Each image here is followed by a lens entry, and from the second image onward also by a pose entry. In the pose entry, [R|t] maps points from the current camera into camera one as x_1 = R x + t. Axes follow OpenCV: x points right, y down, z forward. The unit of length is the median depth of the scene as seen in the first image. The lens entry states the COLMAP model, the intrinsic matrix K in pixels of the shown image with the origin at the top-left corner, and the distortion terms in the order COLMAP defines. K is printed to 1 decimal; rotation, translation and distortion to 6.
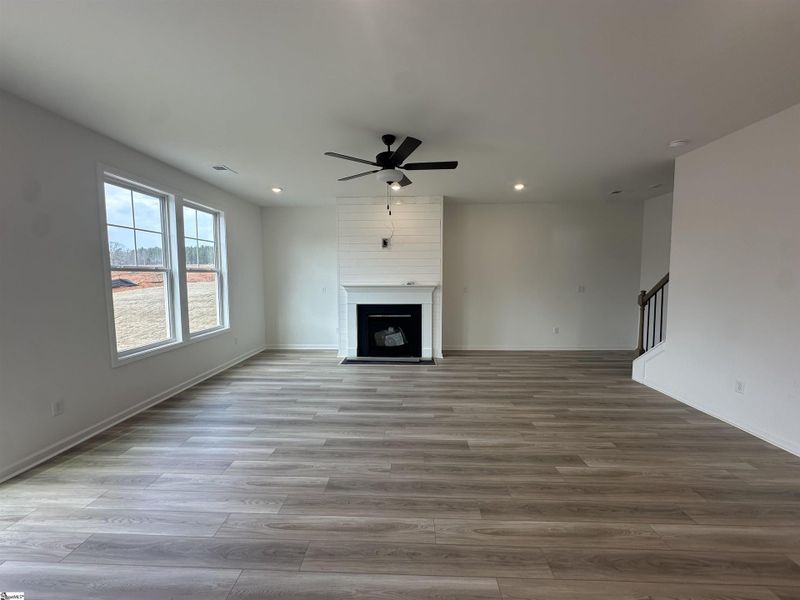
lens RADIAL K [[317.9, 0, 395.6], [0, 317.9, 299.3], [0, 0, 1]] dist [-0.002176, -0.000183]
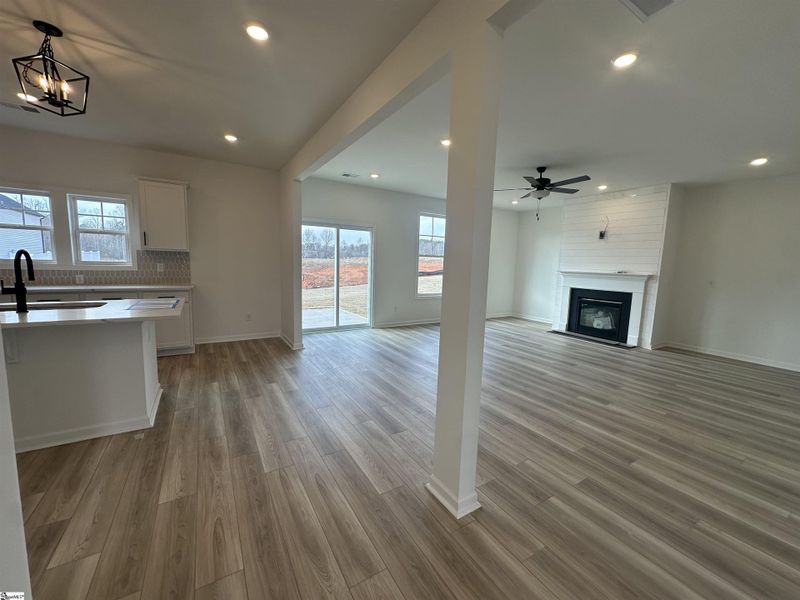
lens RADIAL K [[317.9, 0, 396.4], [0, 317.9, 298.5], [0, 0, 1]] dist [-0.002176, -0.000183]
pose [[0.556761, 0.117313, -0.822347, 0.649984], [-0.095532, 0.992452, 0.076900, 0.035321], [0.825161, 0.035746, 0.563765, -0.275597]]
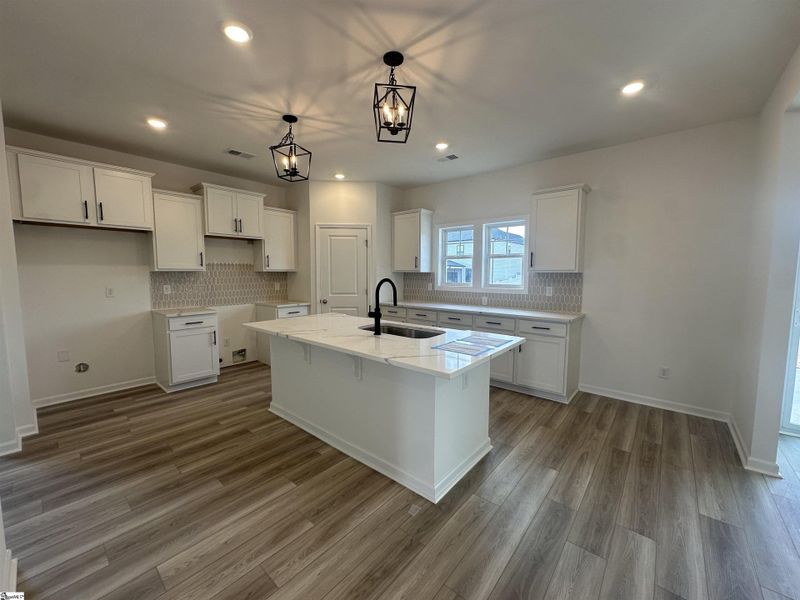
lens RADIAL K [[317.9, 0, 398.4], [0, 317.9, 299.7], [0, 0, 1]] dist [-0.002176, -0.000183]
pose [[-0.616005, 0.073565, -0.784299, 0.313493], [-0.055467, 0.989108, 0.136340, 0.011808], [0.785787, 0.127489, -0.605215, -0.113394]]
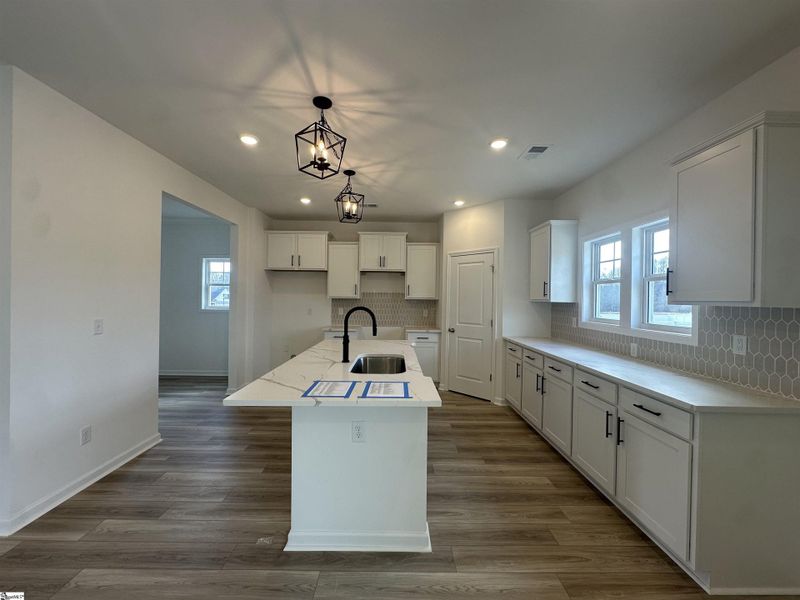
lens RADIAL K [[317.9, 0, 398.4], [0, 317.9, 300.2], [0, 0, 1]] dist [-0.002176, -0.000183]
pose [[-0.998733, -0.006514, -0.049909, -0.181560], [-0.010486, 0.996761, 0.079738, -0.004597], [0.049228, 0.080160, -0.995566, 0.088316]]
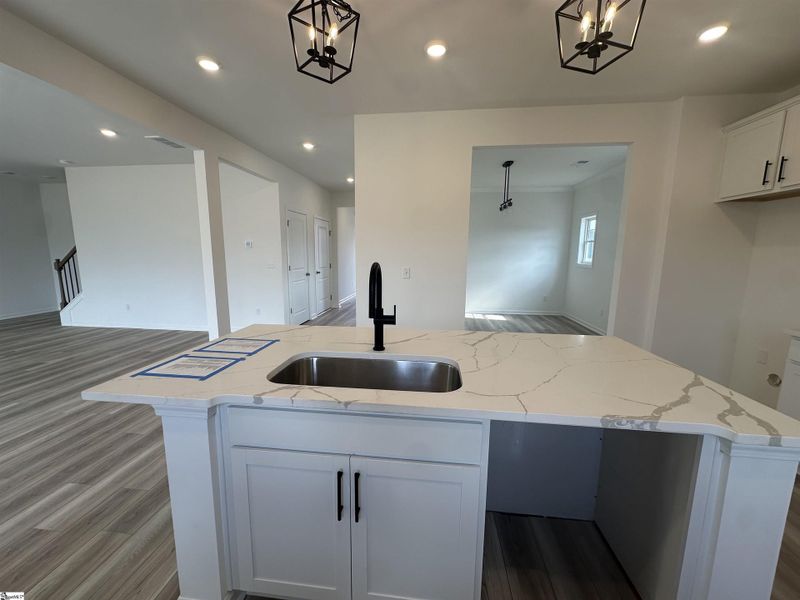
lens RADIAL K [[317.9, 0, 400.0], [0, 317.9, 300.0], [0, 0, 1]] dist [-0.002176, -0.000183]
pose [[0.069290, -0.146549, 0.986774, -0.474433], [0.065170, 0.987703, 0.142111, 0.047033], [-0.995466, 0.054461, 0.077988, -0.545902]]
